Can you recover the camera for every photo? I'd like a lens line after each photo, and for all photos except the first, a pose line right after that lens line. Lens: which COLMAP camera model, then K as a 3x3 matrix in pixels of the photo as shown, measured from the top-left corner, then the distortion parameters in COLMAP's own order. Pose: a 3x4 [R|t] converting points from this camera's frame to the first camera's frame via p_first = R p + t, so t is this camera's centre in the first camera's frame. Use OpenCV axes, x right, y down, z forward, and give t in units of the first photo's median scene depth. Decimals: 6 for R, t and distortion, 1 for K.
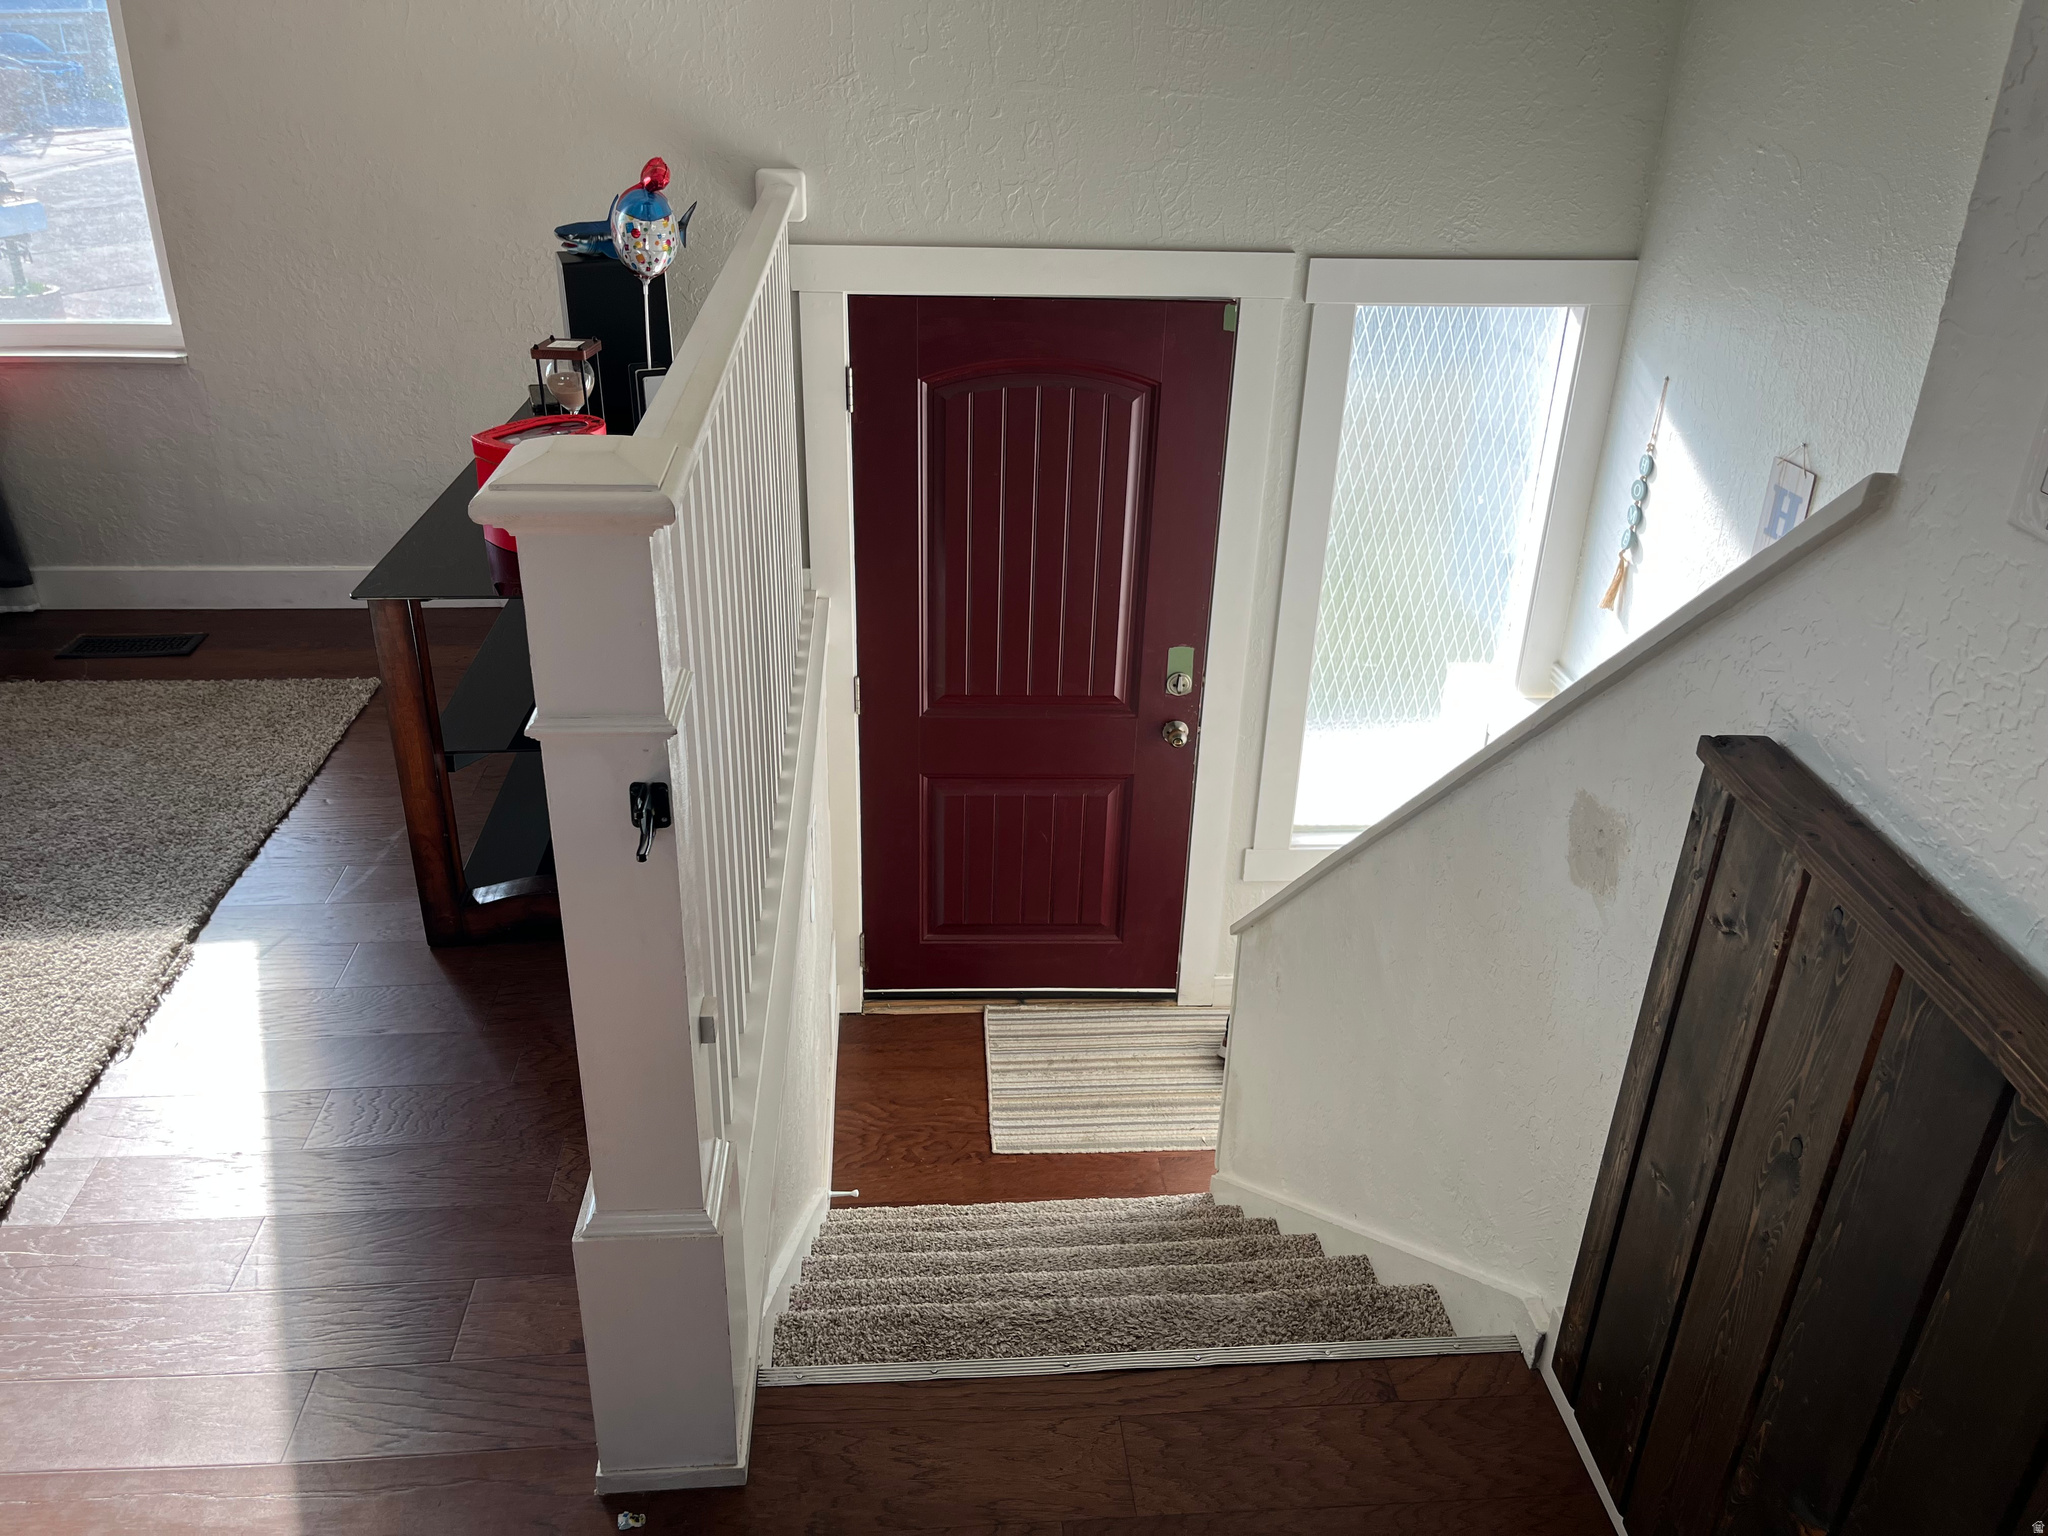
lens RADIAL K [[1546.8, 0, 1015.3], [0, 1546.8, 765.6], [0, 0, 1]] dist [0.069779, -0.097496]
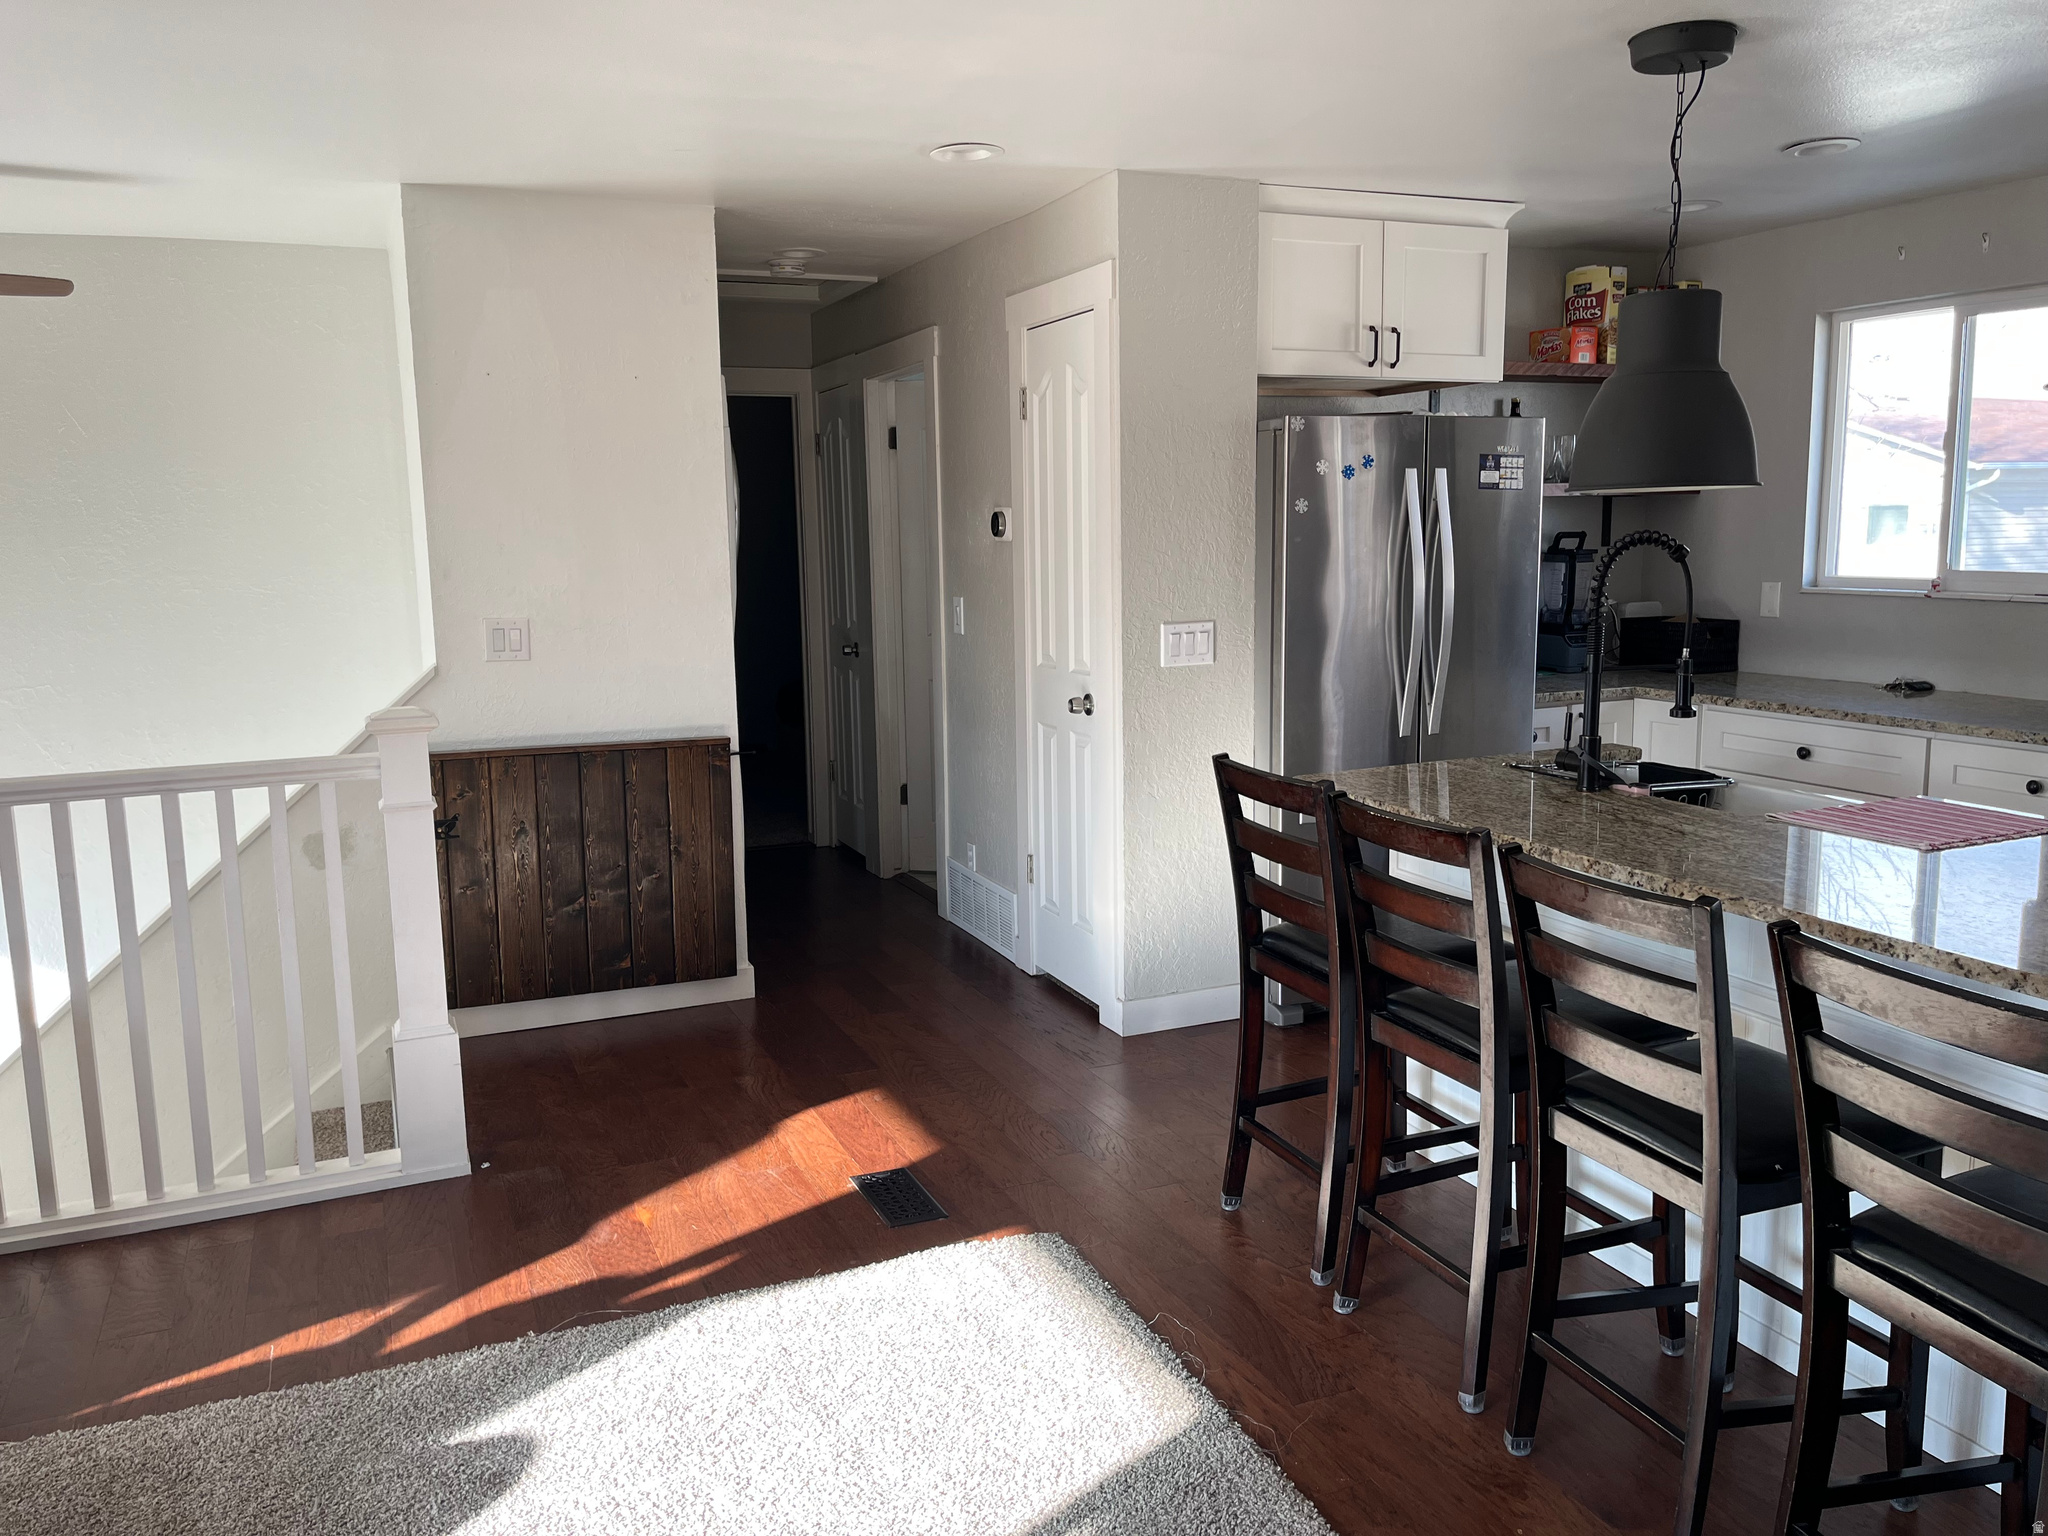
lens RADIAL K [[1546.8, 0, 1022.6], [0, 1546.8, 760.1], [0, 0, 1]] dist [0.069779, -0.097496]
pose [[-0.328725, -0.159250, 0.930902, -1.219427], [0.436126, 0.848692, 0.299193, -0.175810], [-0.837696, 0.504343, -0.209533, 0.249151]]
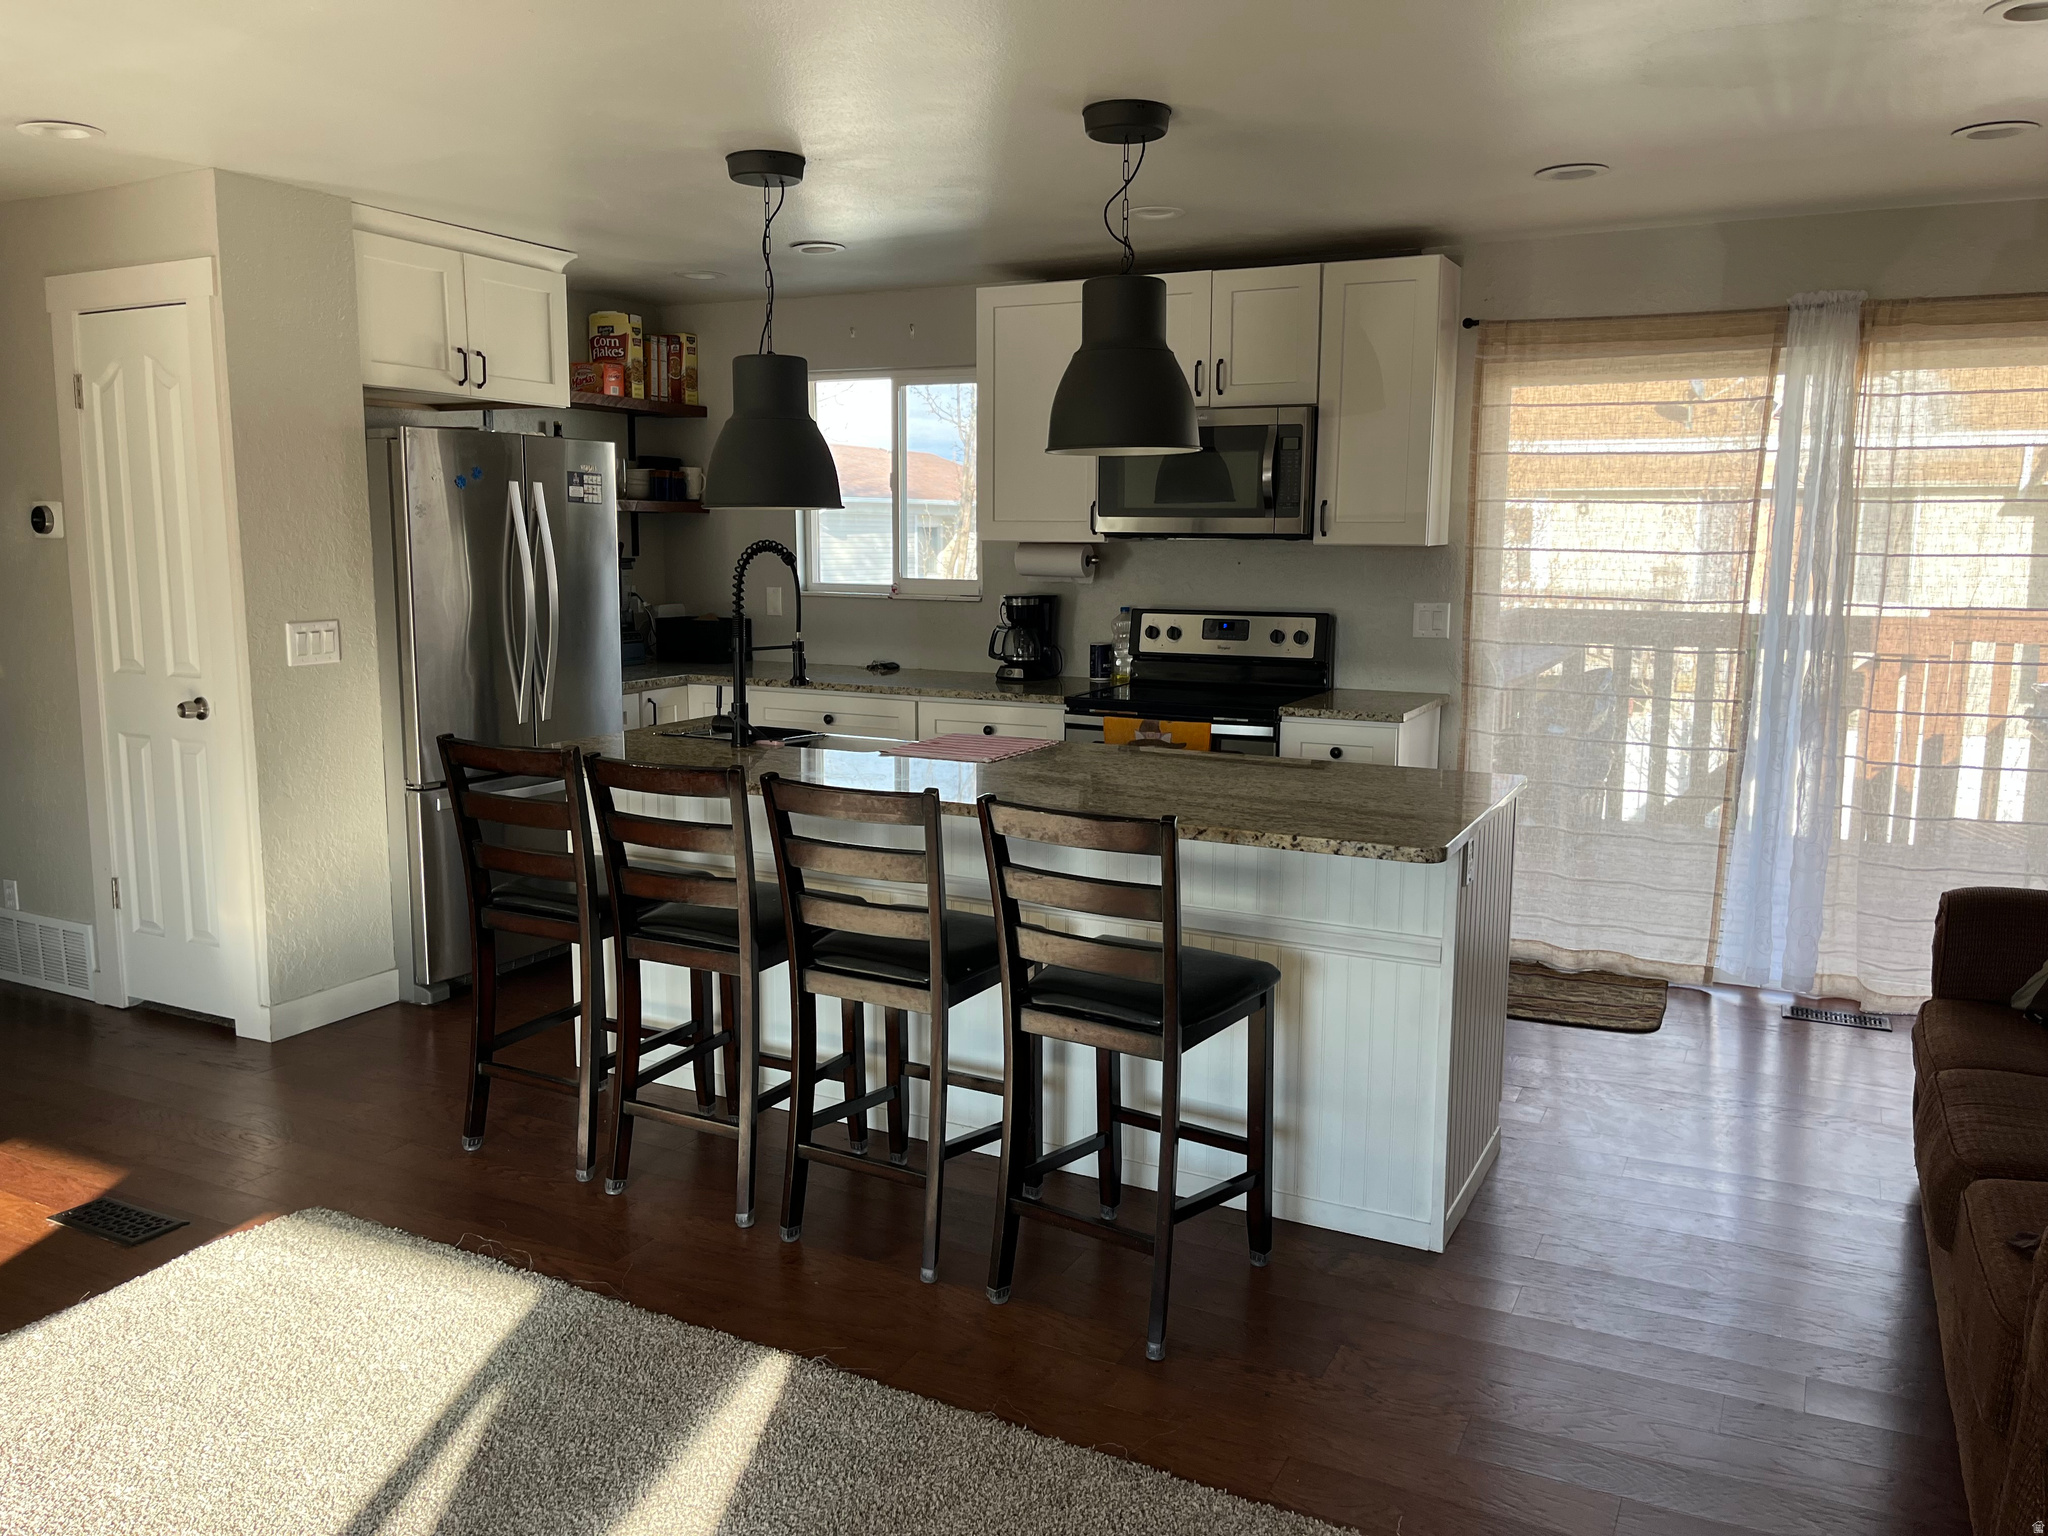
lens RADIAL K [[1546.8, 0, 1028.3], [0, 1546.8, 762.1], [0, 0, 1]] dist [0.069779, -0.097496]
pose [[-0.855077, -0.102854, 0.508196, -1.245502], [0.212367, 0.824672, 0.524228, -0.295333], [-0.473014, 0.556180, -0.683316, 0.492636]]
